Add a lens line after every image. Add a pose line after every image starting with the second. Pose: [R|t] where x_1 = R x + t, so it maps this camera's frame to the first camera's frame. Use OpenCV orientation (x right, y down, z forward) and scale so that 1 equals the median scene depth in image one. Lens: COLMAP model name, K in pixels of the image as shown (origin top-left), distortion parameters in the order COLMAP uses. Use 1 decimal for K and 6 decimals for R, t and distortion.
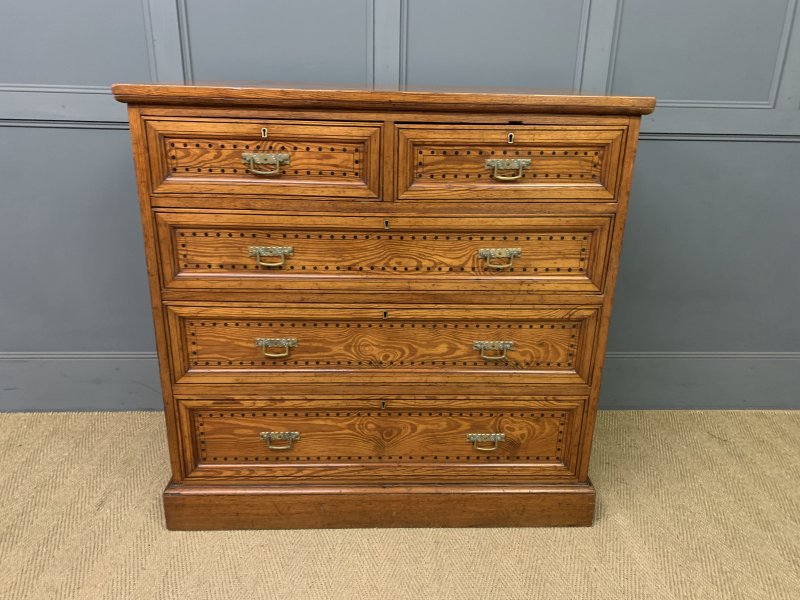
lens RADIAL K [[608.9, 0, 400.2], [0, 608.9, 305.9], [0, 0, 1]] dist [0.058273, -0.064270]
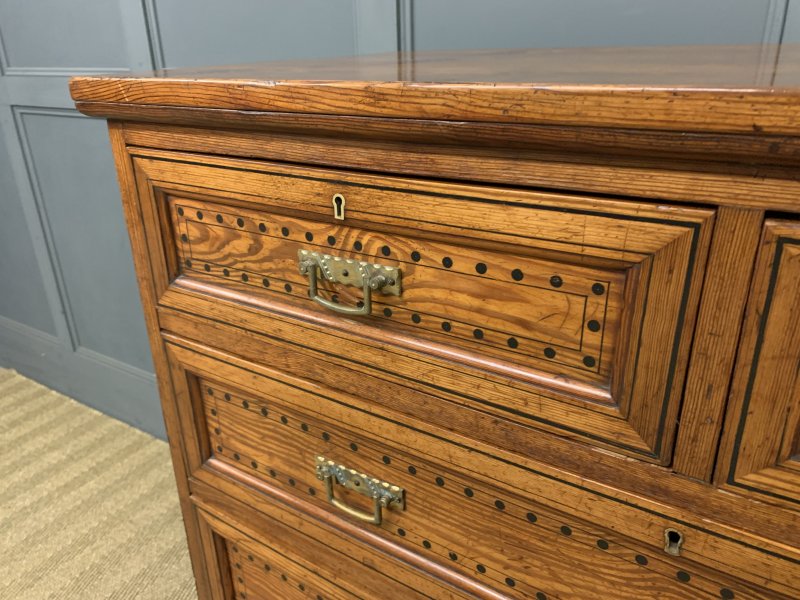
lens RADIAL K [[608.9, 0, 402.0], [0, 608.9, 300.7], [0, 0, 1]] dist [0.058273, -0.064270]
pose [[0.817233, 0.184261, -0.546058, 0.010790], [-0.158446, 0.982834, 0.094514, -0.244069], [0.554099, 0.009280, 0.832399, 0.661292]]
